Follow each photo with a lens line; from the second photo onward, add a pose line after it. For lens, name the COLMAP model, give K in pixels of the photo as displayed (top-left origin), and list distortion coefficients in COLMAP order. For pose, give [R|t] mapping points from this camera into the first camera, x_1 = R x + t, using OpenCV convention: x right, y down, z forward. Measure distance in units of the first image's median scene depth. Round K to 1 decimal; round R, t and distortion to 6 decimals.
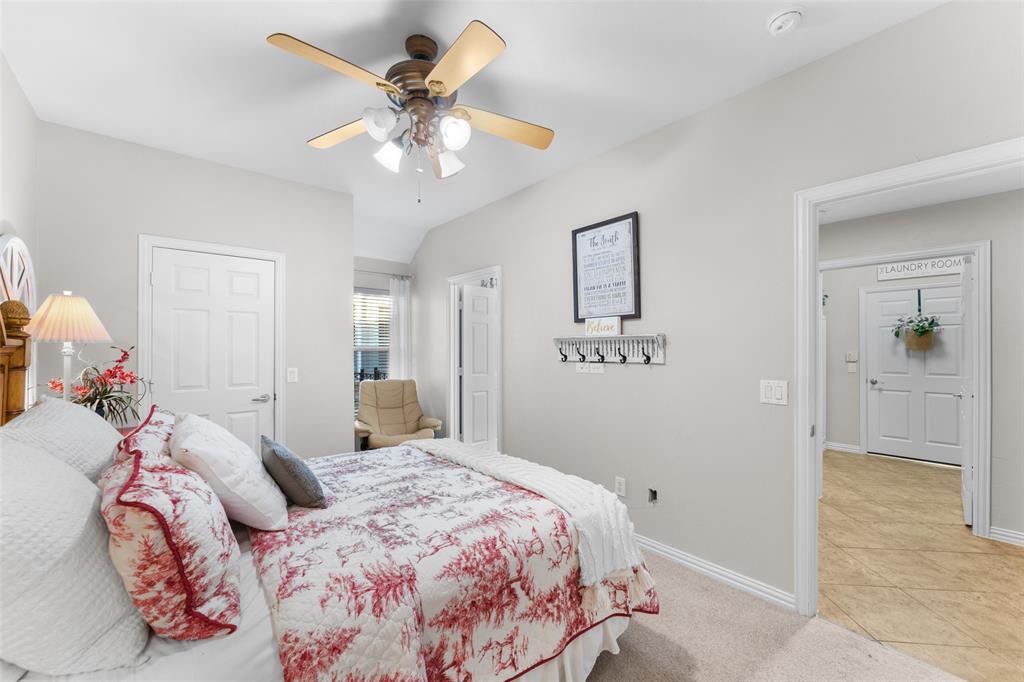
lens RADIAL K [[404.6, 0, 512.1], [0, 404.6, 344.5], [0, 0, 1]] dist [-0.001879, 0.000725]
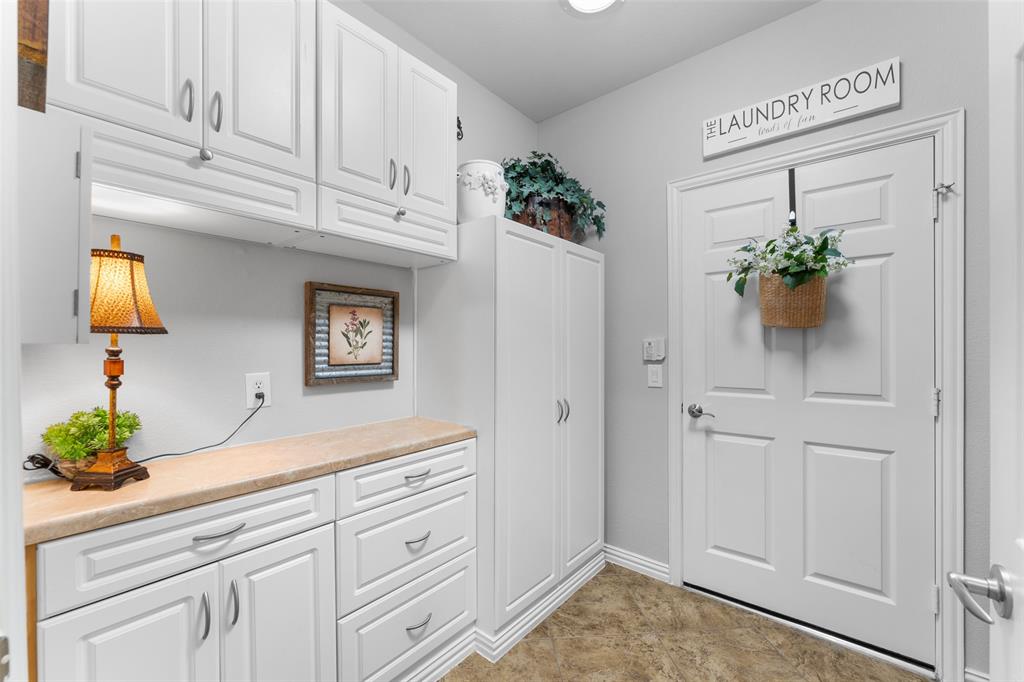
lens RADIAL K [[404.6, 0, 515.0], [0, 404.6, 345.3], [0, 0, 1]] dist [-0.001879, 0.000725]
pose [[0.983228, 0.000499, 0.182381, 0.664272], [-0.000709, 0.999999, 0.001090, 0.027357], [-0.182381, -0.001201, 0.983227, 0.656067]]
